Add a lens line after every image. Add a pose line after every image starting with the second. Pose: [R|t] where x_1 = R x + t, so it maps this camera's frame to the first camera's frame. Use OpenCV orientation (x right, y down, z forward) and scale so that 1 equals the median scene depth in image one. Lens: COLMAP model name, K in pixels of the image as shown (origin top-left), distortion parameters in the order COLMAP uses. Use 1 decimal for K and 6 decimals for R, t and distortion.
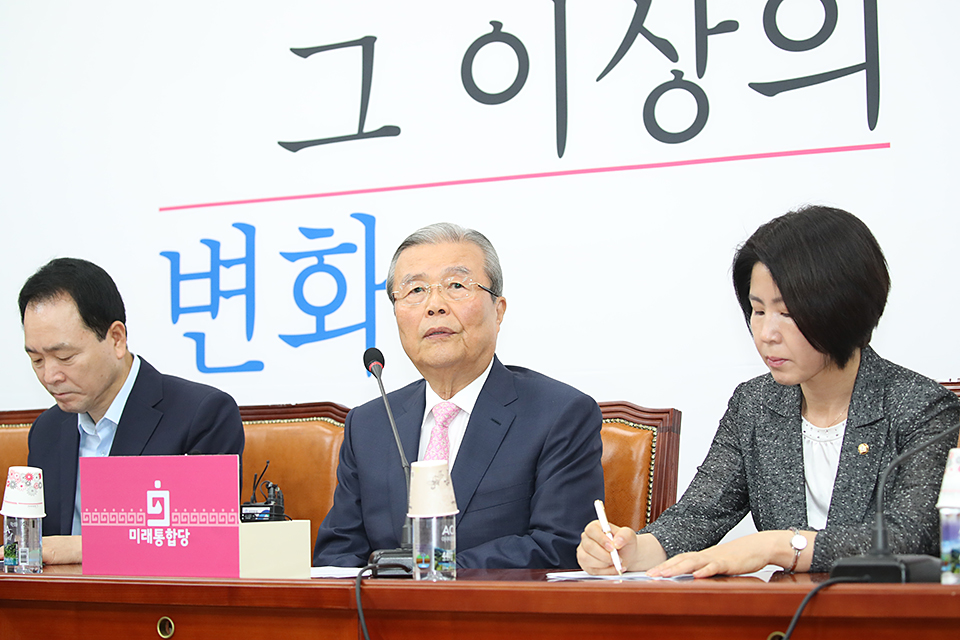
lens RADIAL K [[2817.0, 0, 292.1], [0, 2817.0, 318.4], [0, 0, 1]] dist [-0.135137, -1.545776]
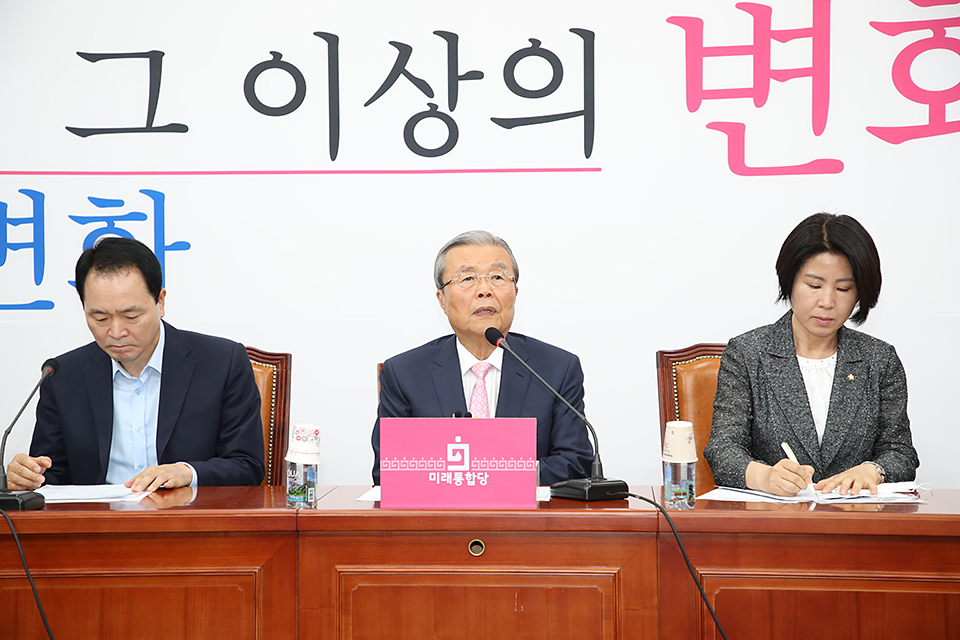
lens RADIAL K [[2002.1, 0, 480.0], [0, 2002.1, 320.0], [0, 0, 1]] dist [0.436475, 0.026043]
pose [[0.830353, 0.002261, 0.557234, -0.448336], [-0.034949, 0.998234, 0.048029, -0.033813], [-0.556141, -0.059356, 0.828966, 0.170312]]
